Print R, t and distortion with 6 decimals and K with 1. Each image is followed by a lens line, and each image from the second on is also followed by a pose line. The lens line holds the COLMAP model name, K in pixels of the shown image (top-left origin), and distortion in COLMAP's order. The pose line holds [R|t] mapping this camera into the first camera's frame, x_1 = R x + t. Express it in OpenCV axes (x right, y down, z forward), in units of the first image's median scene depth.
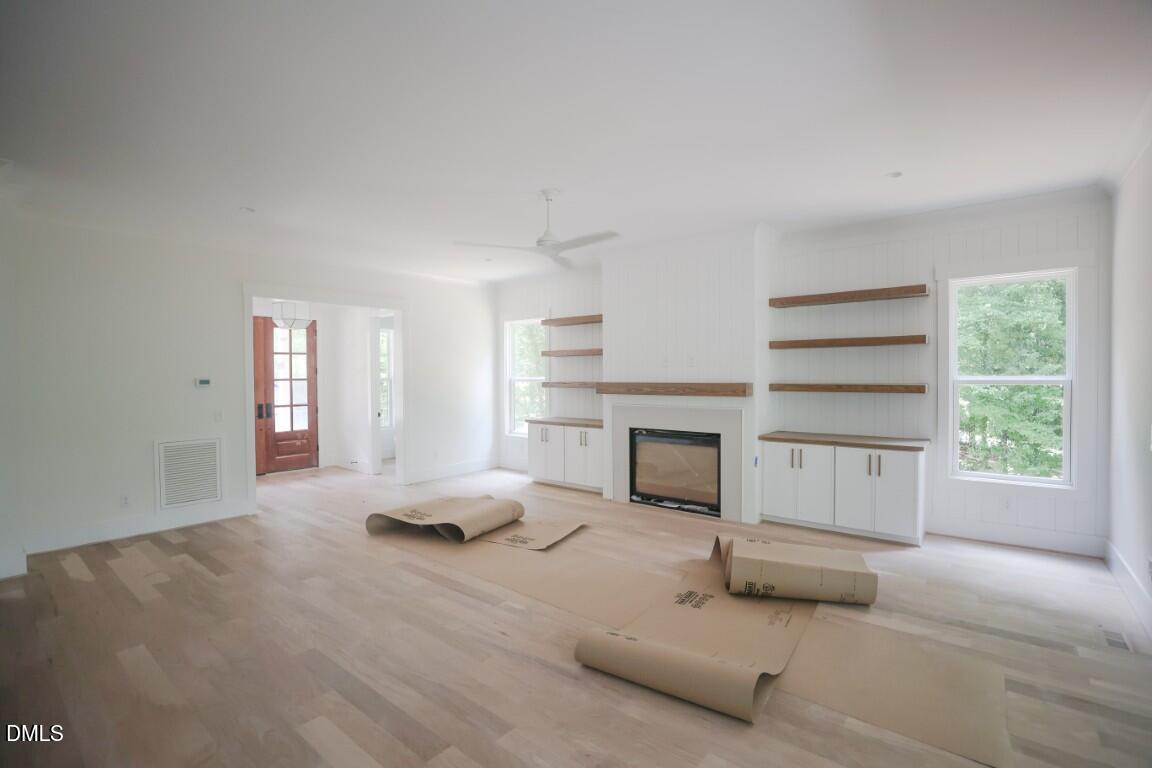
lens RADIAL K [[527.7, 0, 575.6], [0, 527.7, 384.2], [0, 0, 1]] dist [0.000464, 0.000016]
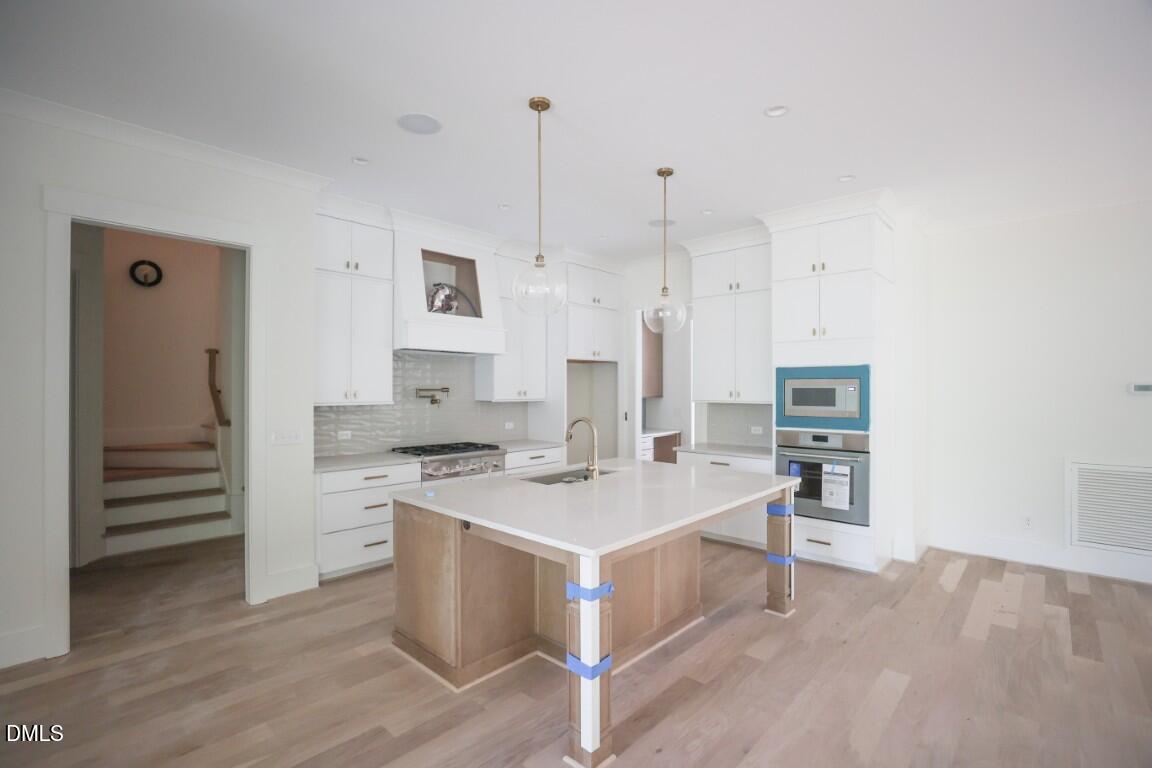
lens RADIAL K [[527.7, 0, 576.1], [0, 527.7, 386.5], [0, 0, 1]] dist [0.000464, 0.000016]
pose [[-0.062608, 0.002242, -0.998036, 0.090959], [-0.009610, 0.999950, 0.002849, -0.002414], [0.997992, 0.009769, -0.062583, 0.337141]]
